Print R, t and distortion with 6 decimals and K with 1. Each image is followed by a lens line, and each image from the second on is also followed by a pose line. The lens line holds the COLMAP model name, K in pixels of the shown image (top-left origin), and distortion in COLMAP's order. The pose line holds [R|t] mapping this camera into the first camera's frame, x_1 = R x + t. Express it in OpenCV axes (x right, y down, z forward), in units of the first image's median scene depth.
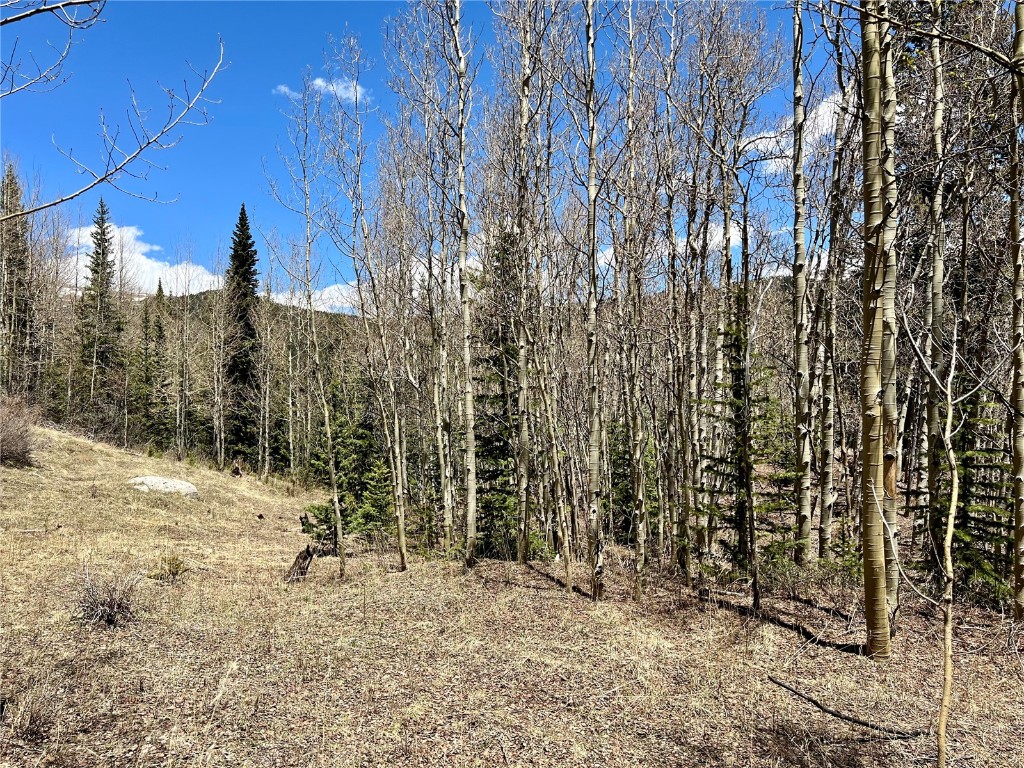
lens RADIAL K [[766.0, 0, 512.0], [0, 766.0, 383.7], [0, 0, 1]] dist [0.002853, 0.000415]
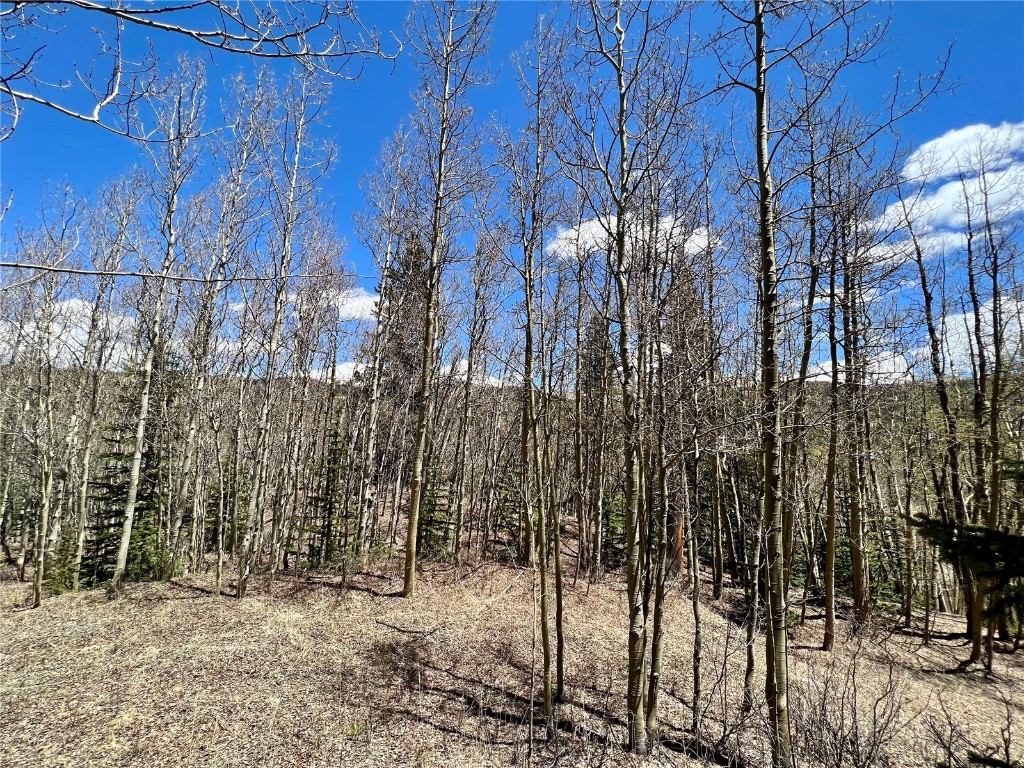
lens RADIAL K [[412.6, 0, 513.4], [0, 412.6, 384.3], [0, 0, 1]] dist [-0.000227, -0.000181]
pose [[0.674738, 0.138772, 0.724894, -0.217011], [-0.051535, 0.988626, -0.141292, -0.074076], [-0.736256, 0.057978, 0.674214, -0.027667]]
